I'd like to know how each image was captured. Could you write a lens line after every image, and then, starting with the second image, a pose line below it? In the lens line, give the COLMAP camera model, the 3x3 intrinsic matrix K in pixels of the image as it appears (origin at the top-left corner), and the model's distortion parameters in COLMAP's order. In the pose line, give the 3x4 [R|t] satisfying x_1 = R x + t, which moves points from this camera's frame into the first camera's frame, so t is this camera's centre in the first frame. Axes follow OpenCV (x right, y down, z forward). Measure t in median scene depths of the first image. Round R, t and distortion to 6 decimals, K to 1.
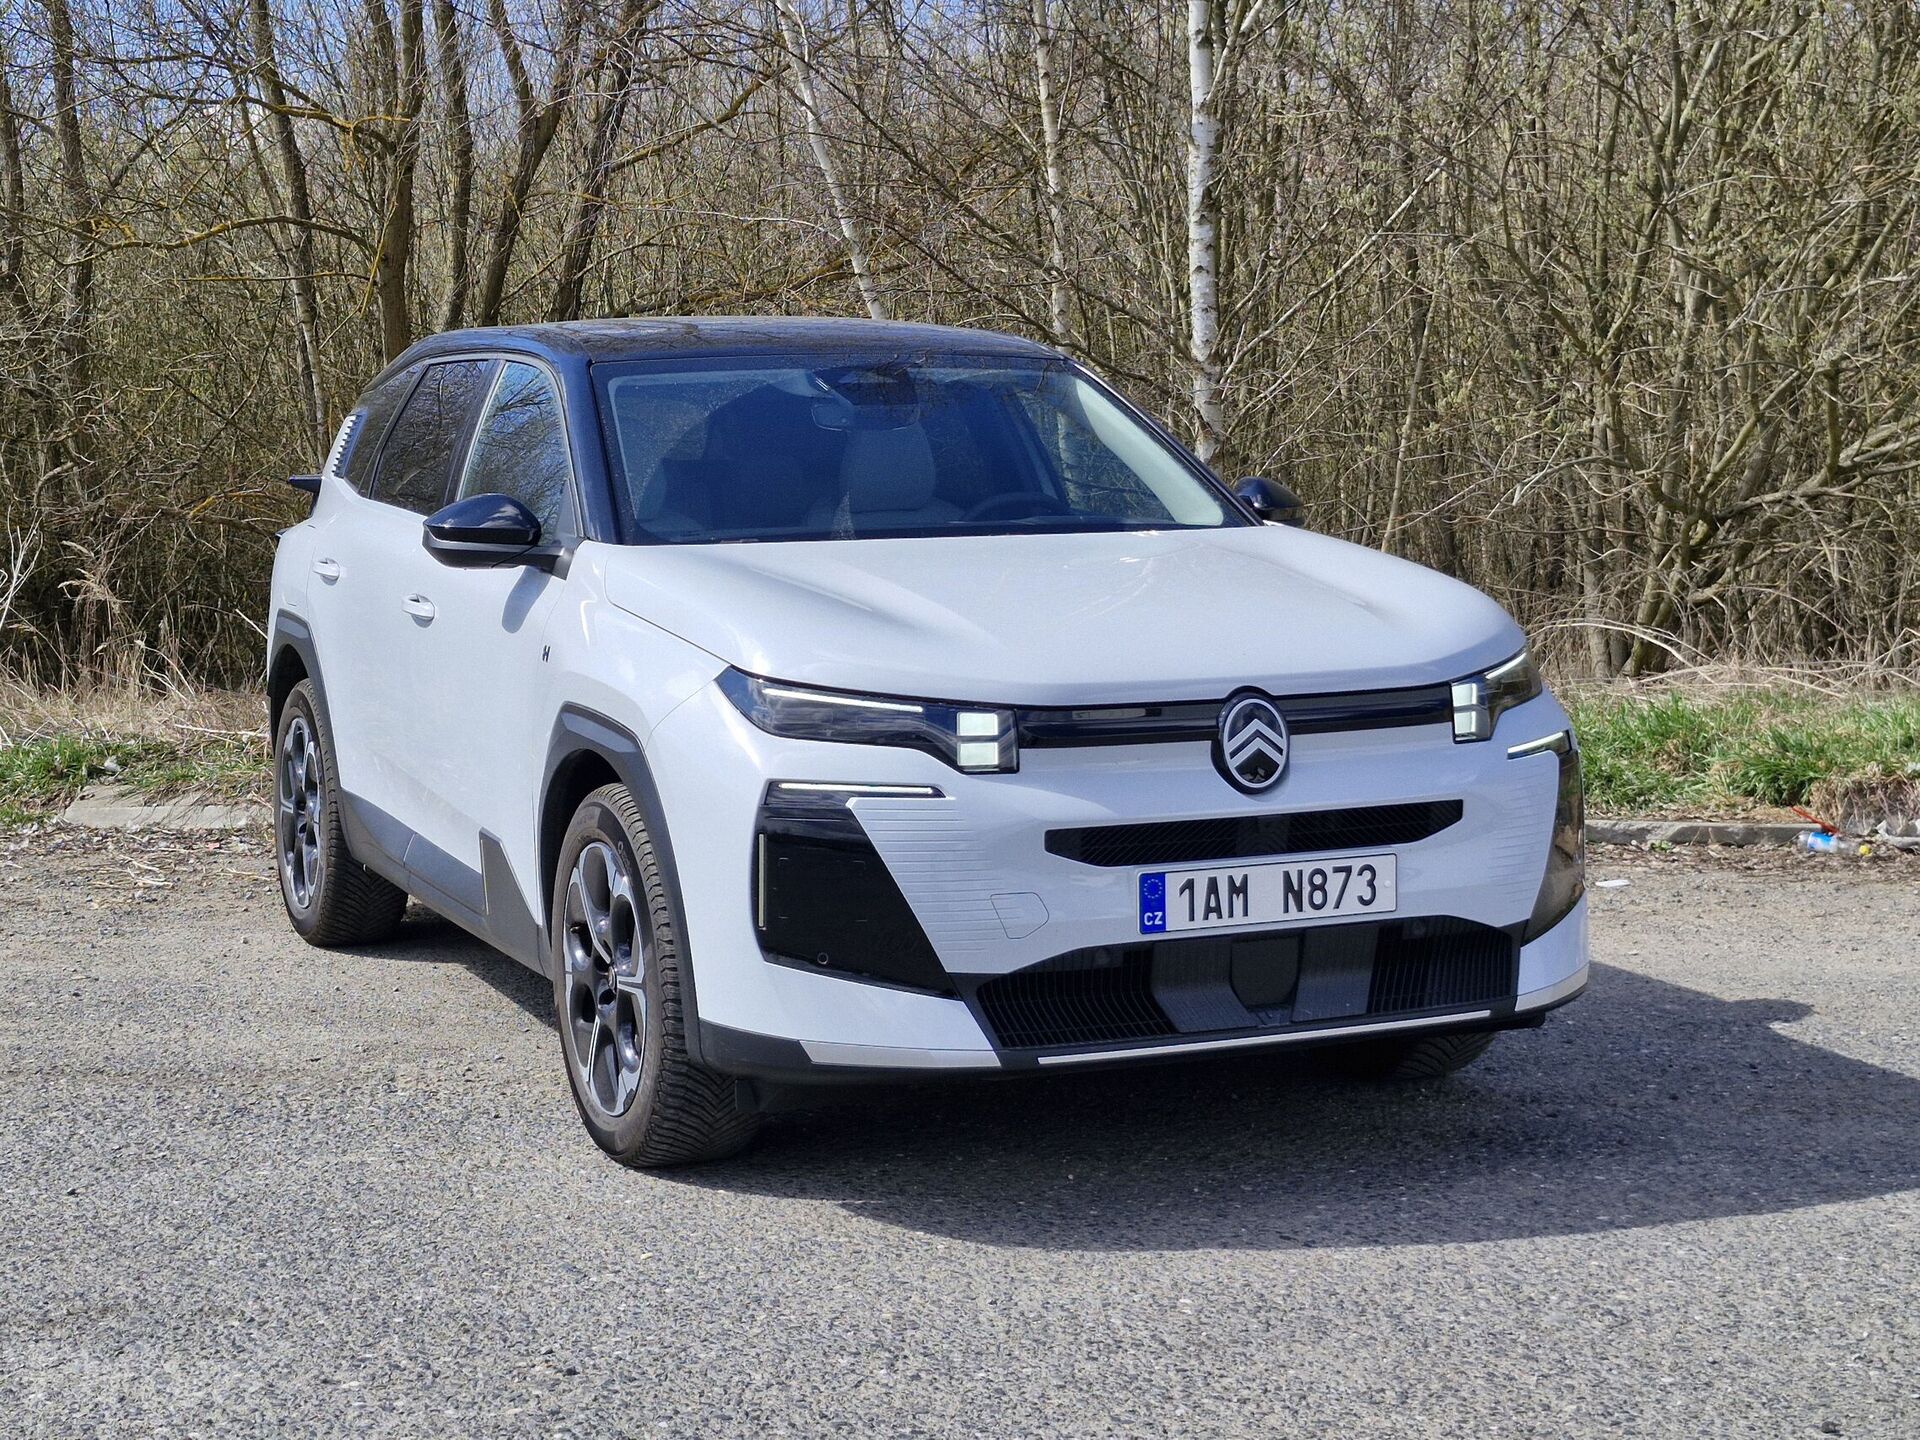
lens RADIAL K [[3150.7, 0, 959.4], [0, 3150.7, 716.2], [0, 0, 1]] dist [0.107808, 0.000000]
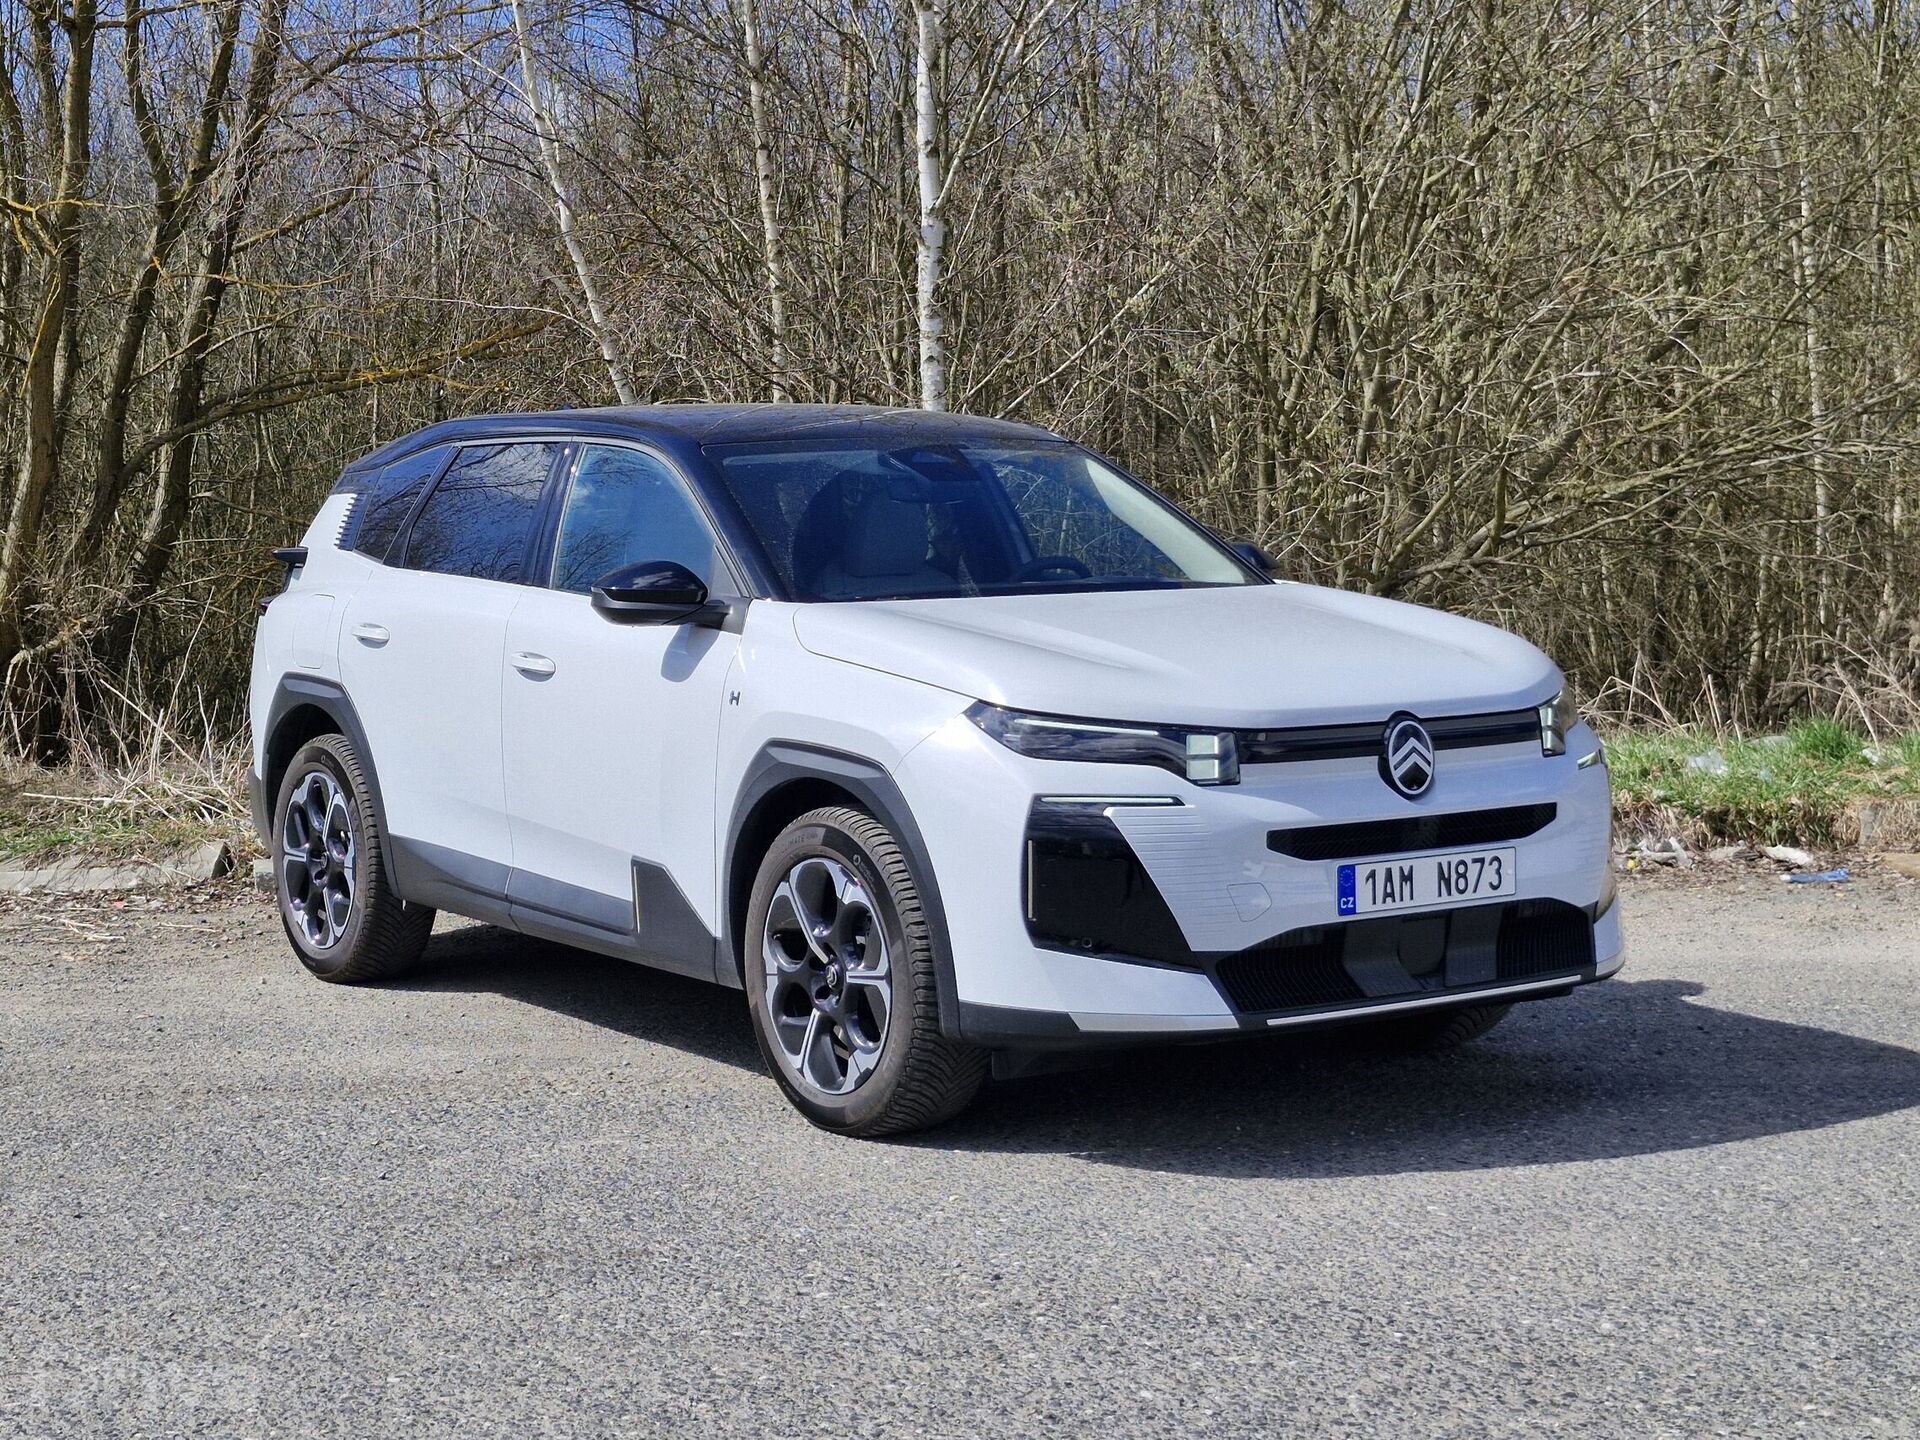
lens RADIAL K [[3150.7, 0, 960.7], [0, 3150.7, 720.6], [0, 0, 1]] dist [0.107808, 0.000000]
pose [[0.981550, -0.016228, 0.190514, -0.293733], [0.020874, 0.999531, -0.022406, 0.017230], [-0.190061, 0.025970, 0.981429, -0.150962]]
